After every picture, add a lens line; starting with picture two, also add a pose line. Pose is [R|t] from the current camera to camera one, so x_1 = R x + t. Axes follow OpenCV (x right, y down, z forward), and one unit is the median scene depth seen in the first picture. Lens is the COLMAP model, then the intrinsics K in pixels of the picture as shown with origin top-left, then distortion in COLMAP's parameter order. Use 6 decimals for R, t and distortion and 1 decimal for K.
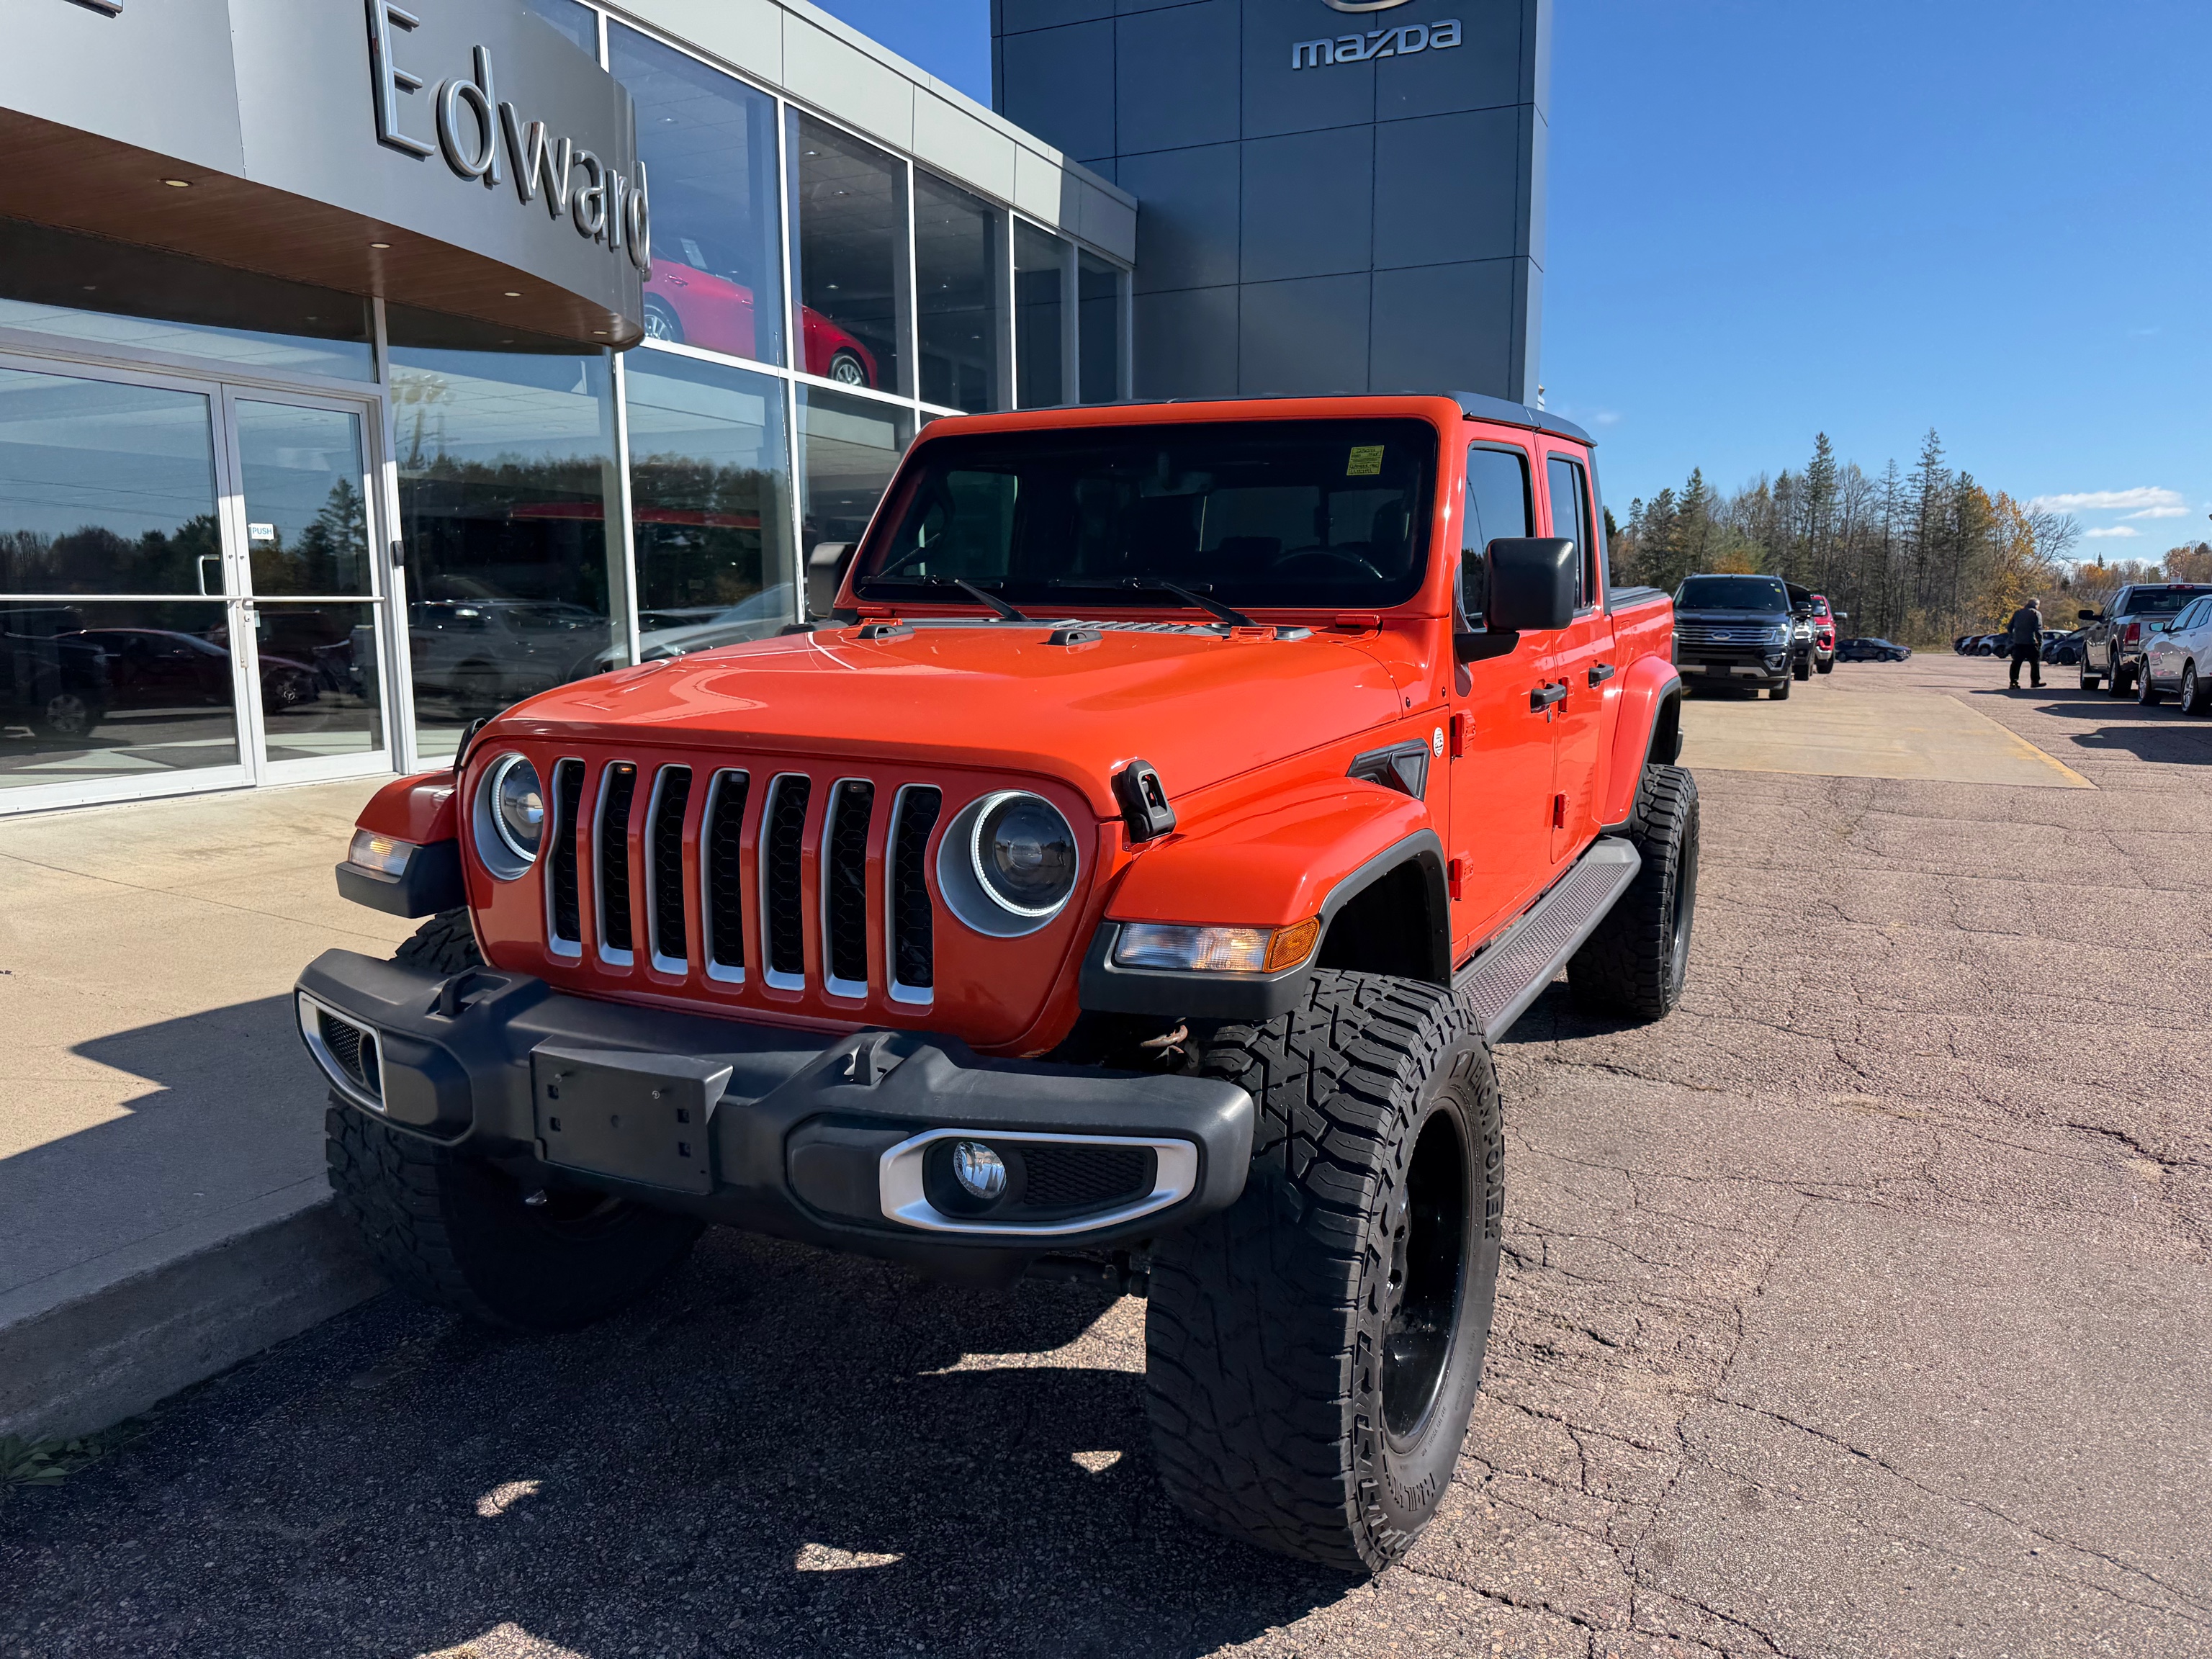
lens RADIAL K [[1577.3, 0, 1129.8], [0, 1577.3, 817.2], [0, 0, 1]] dist [0.024164, -0.033797]
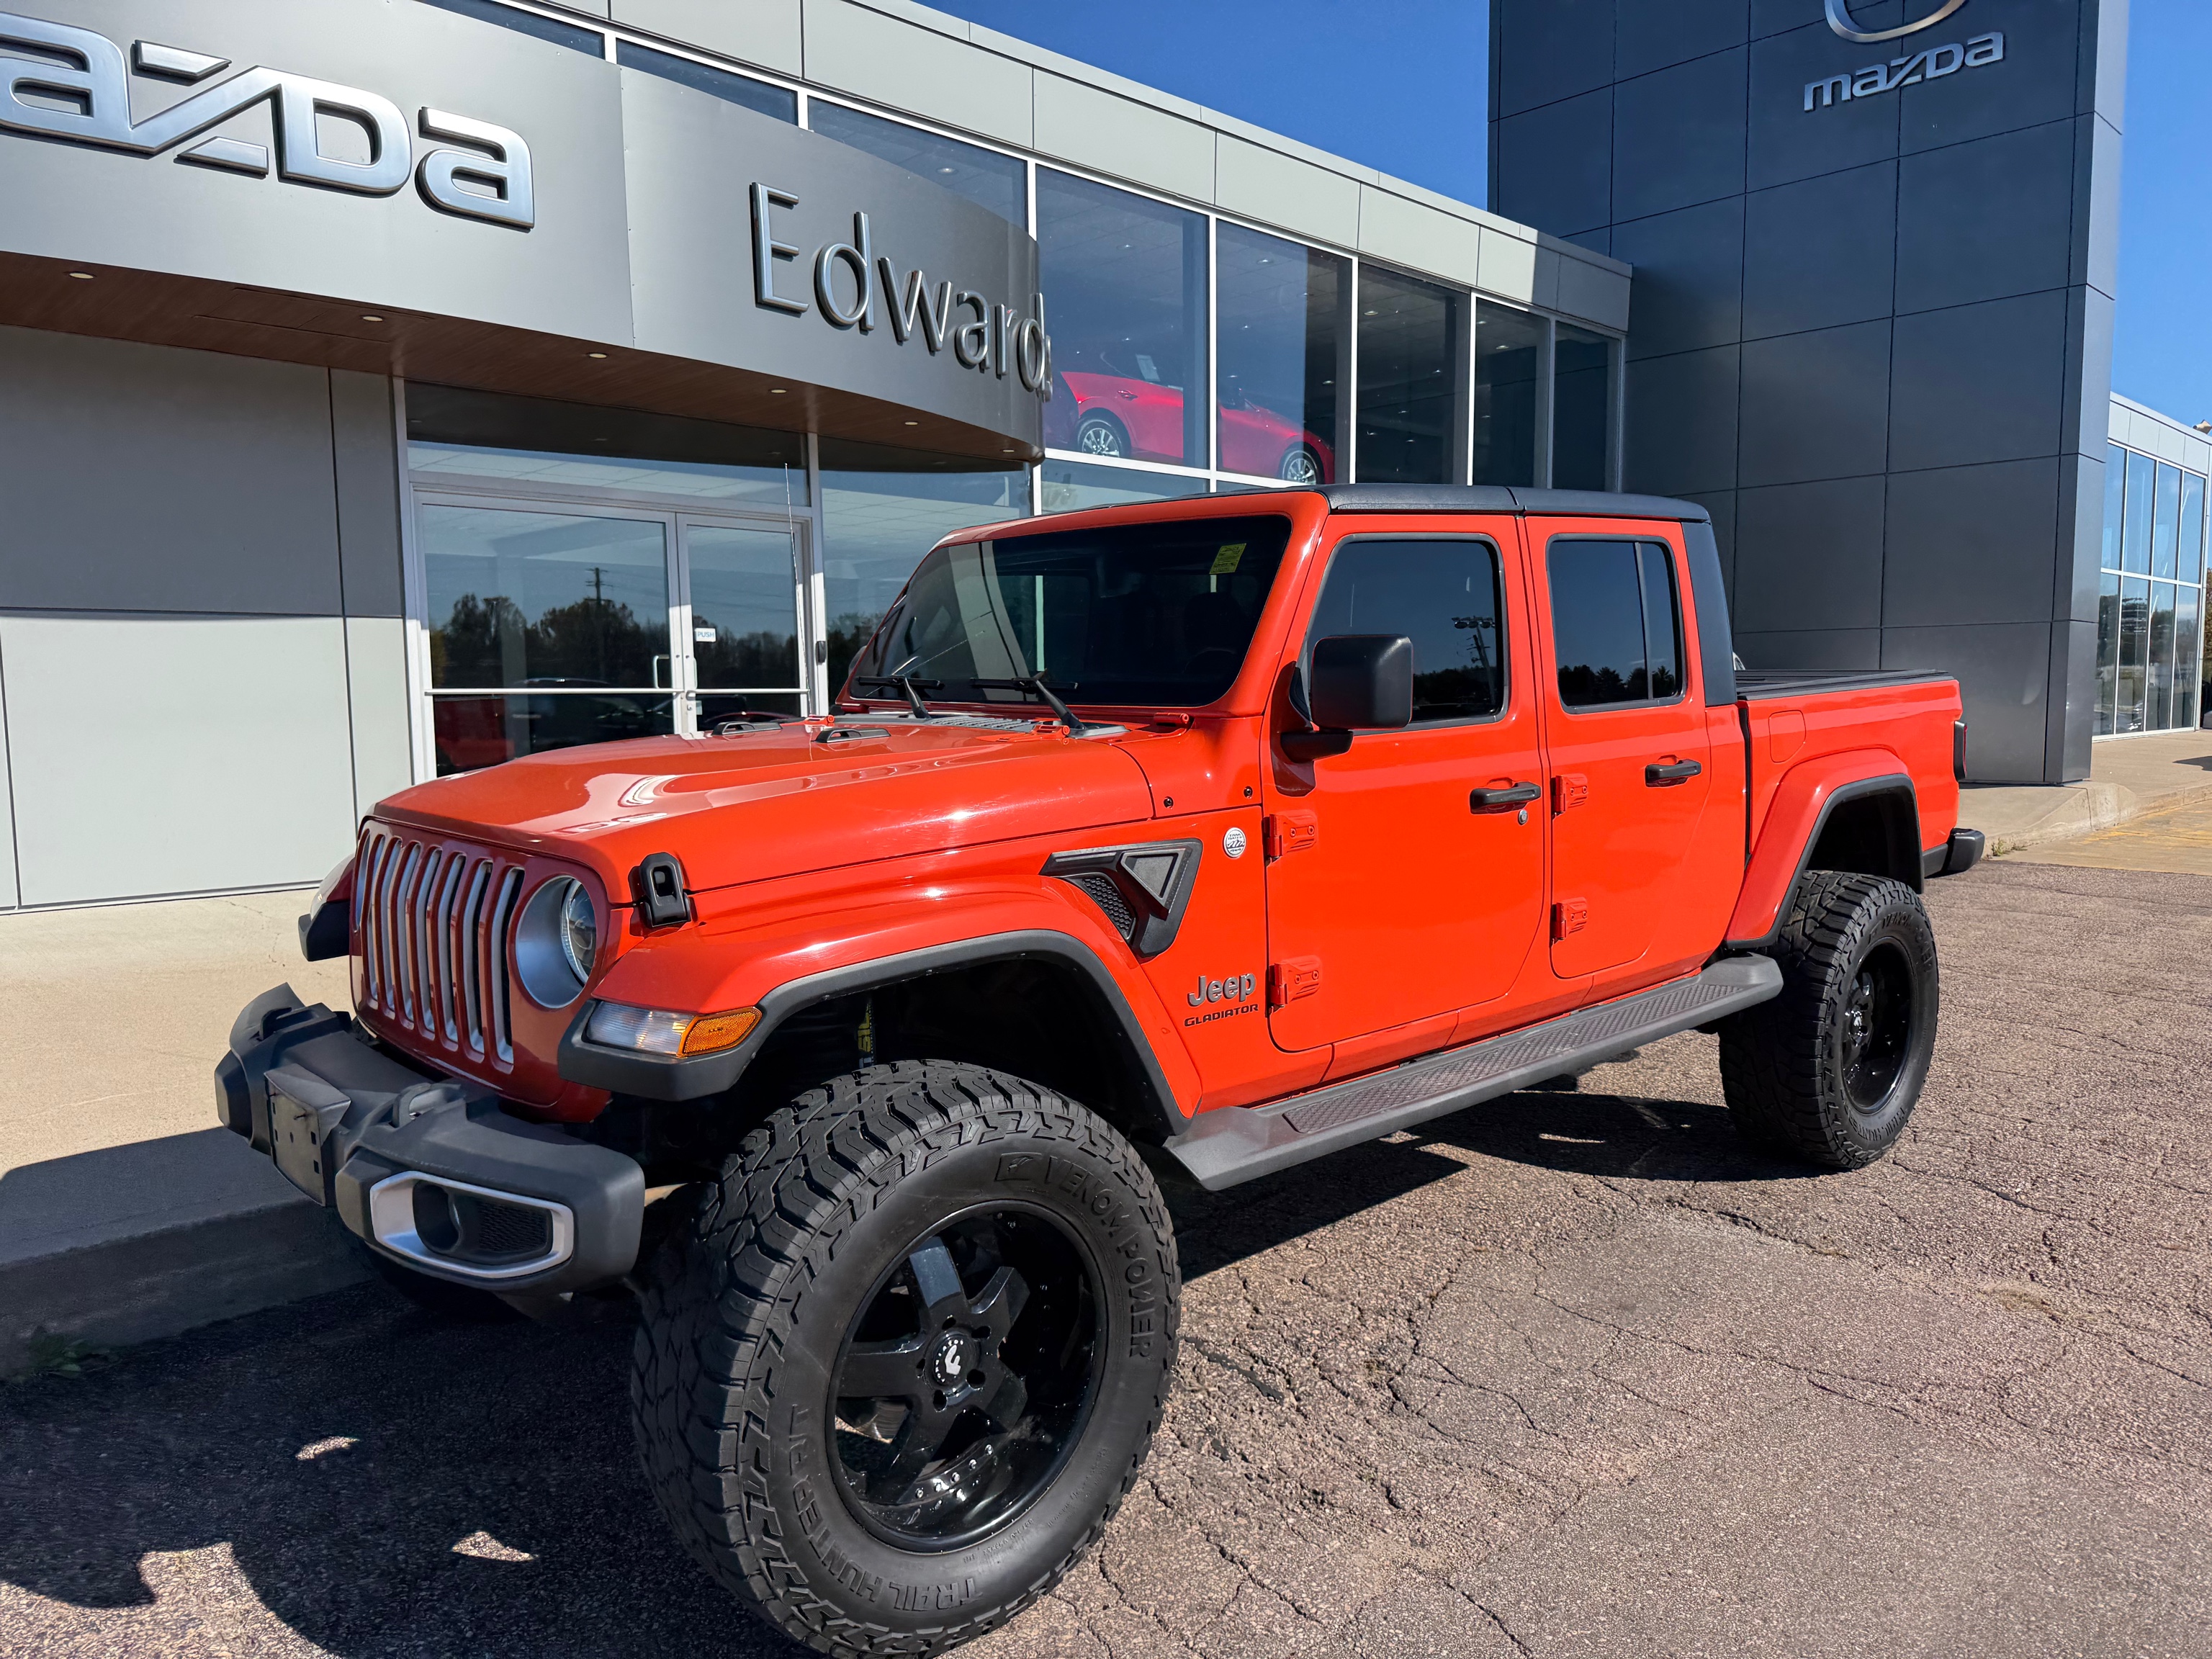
lens RADIAL K [[1577.3, 0, 1125.4], [0, 1577.3, 817.4], [0, 0, 1]] dist [0.024164, -0.033797]
pose [[0.926228, 0.023903, -0.376204, 0.199937], [-0.042407, 0.998260, -0.040980, -0.008399], [0.374570, 0.053910, 0.925630, 0.028584]]
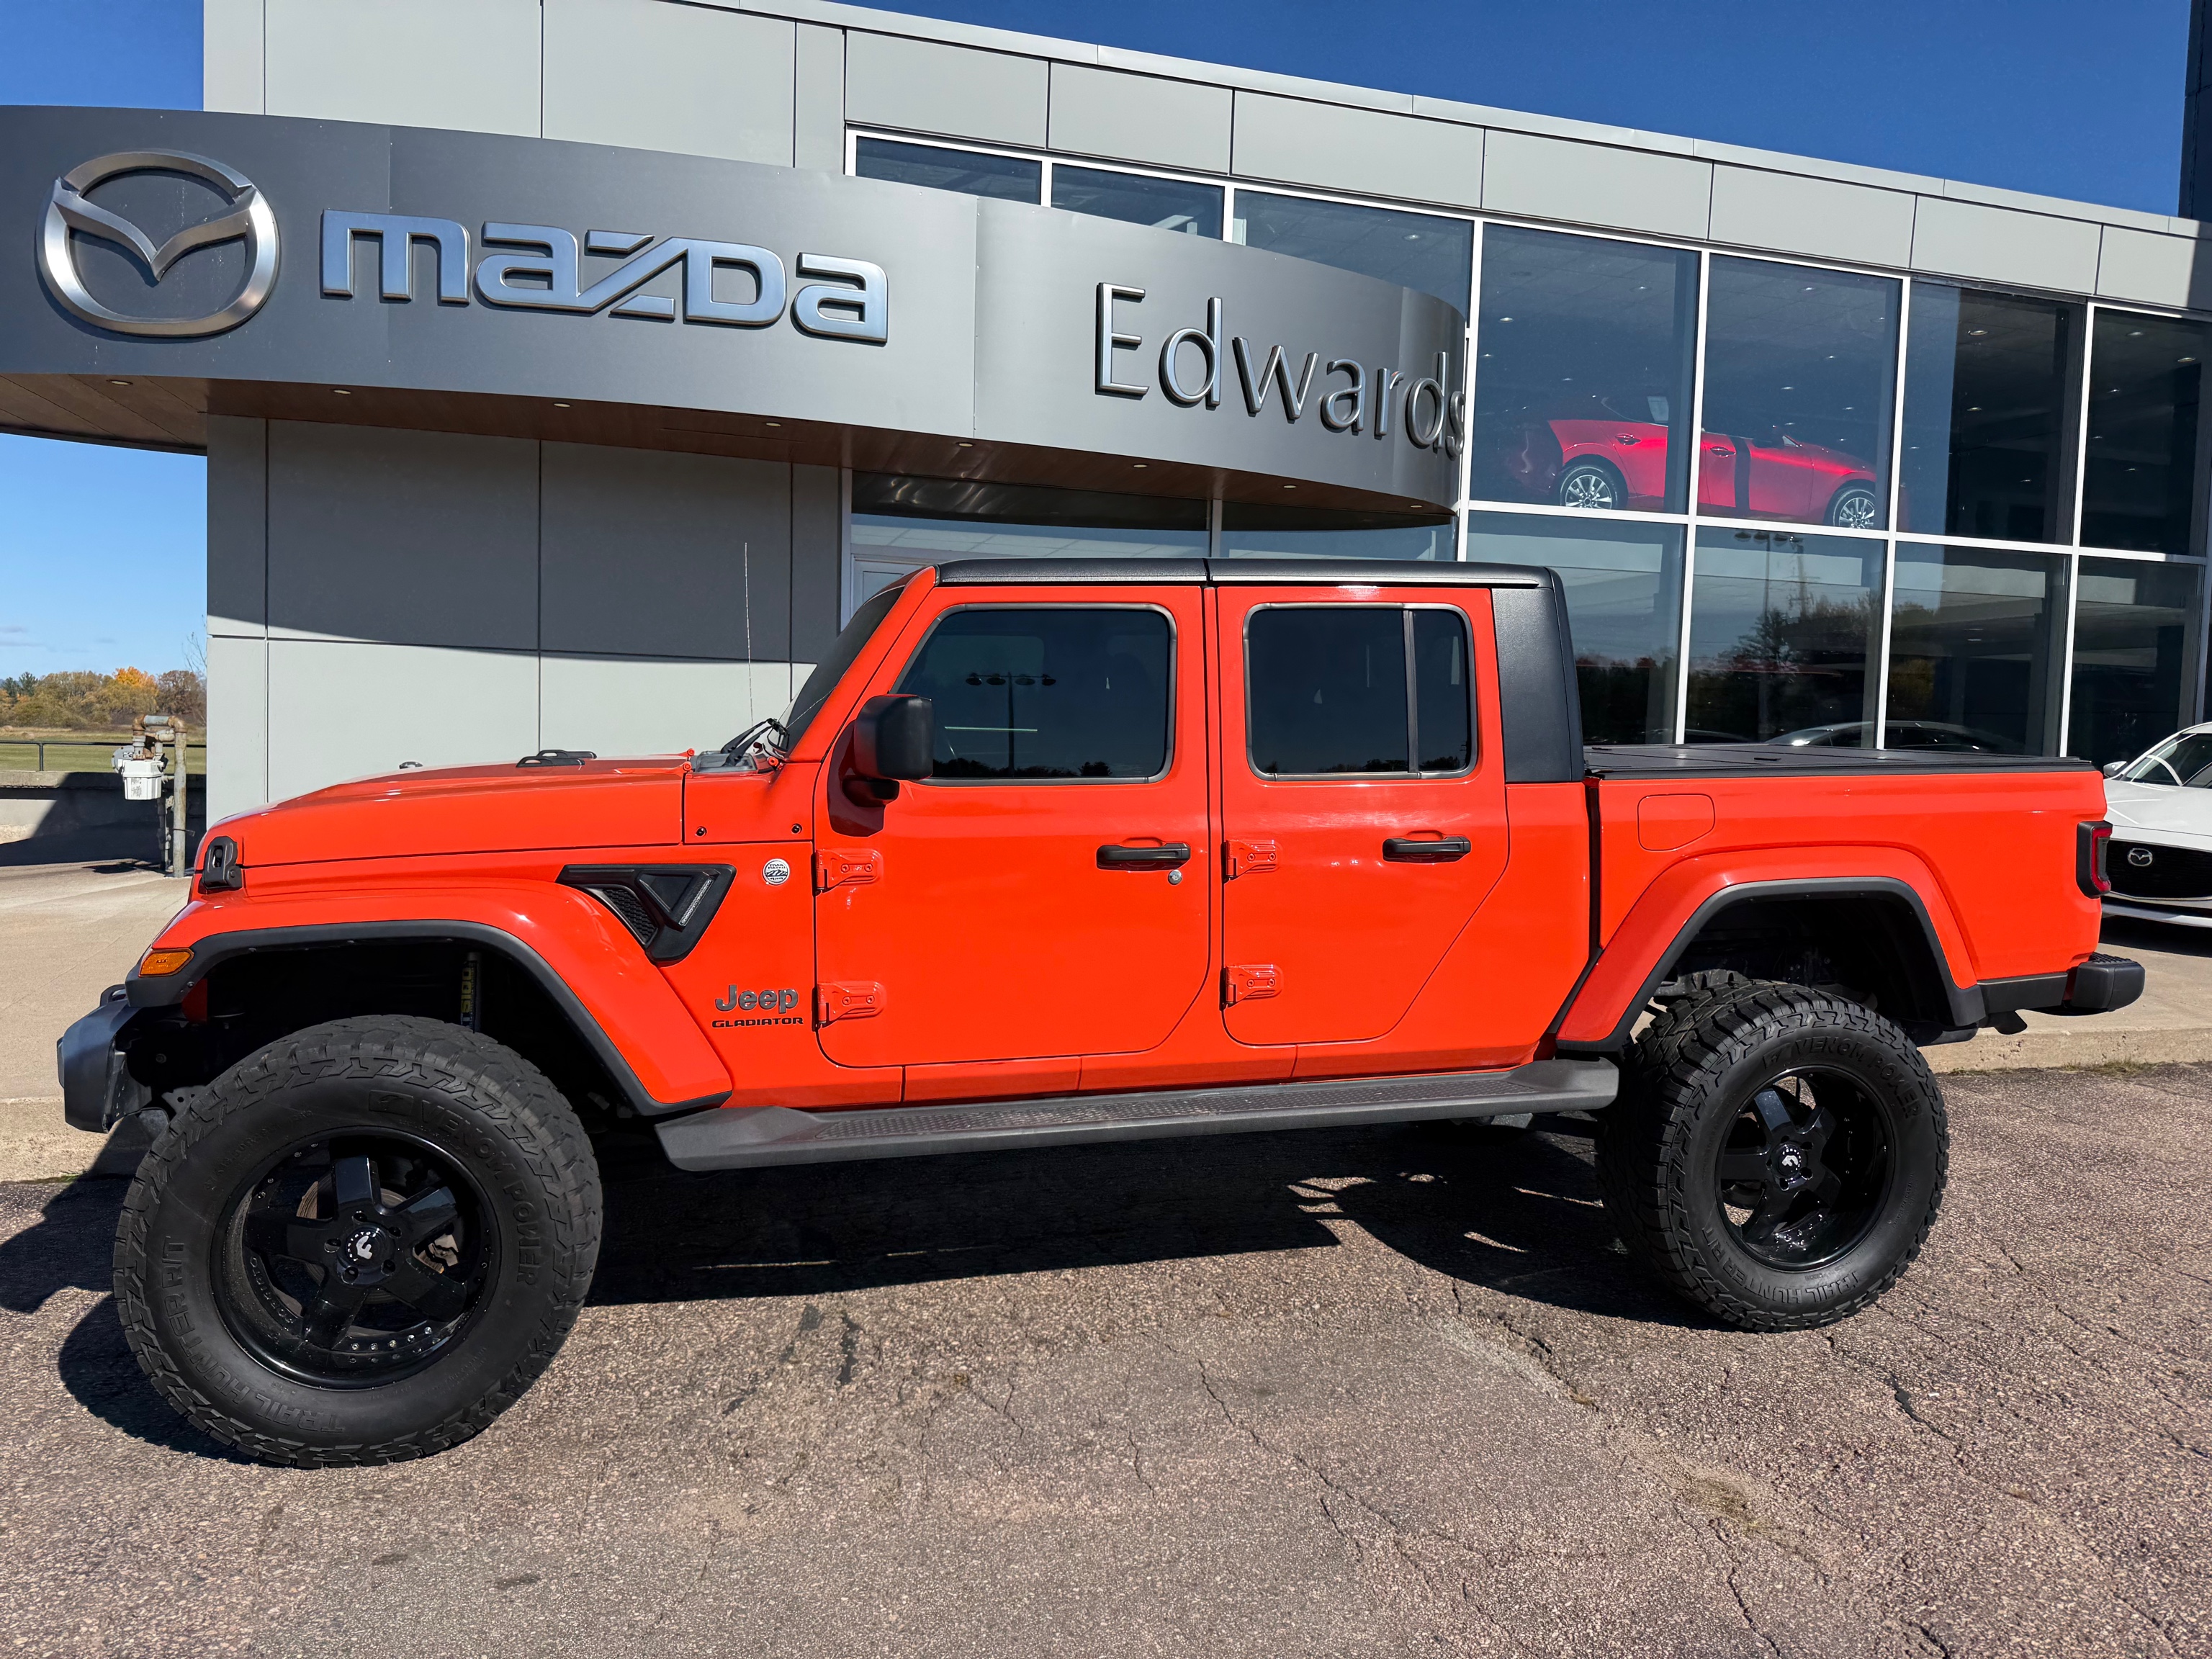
lens RADIAL K [[1577.3, 0, 1119.7], [0, 1577.3, 794.2], [0, 0, 1]] dist [0.024164, -0.033797]
pose [[0.643468, 0.052755, -0.763653, 0.482114], [-0.131870, 0.990347, -0.042701, -0.035017], [0.754029, 0.128180, 0.644213, 0.183272]]
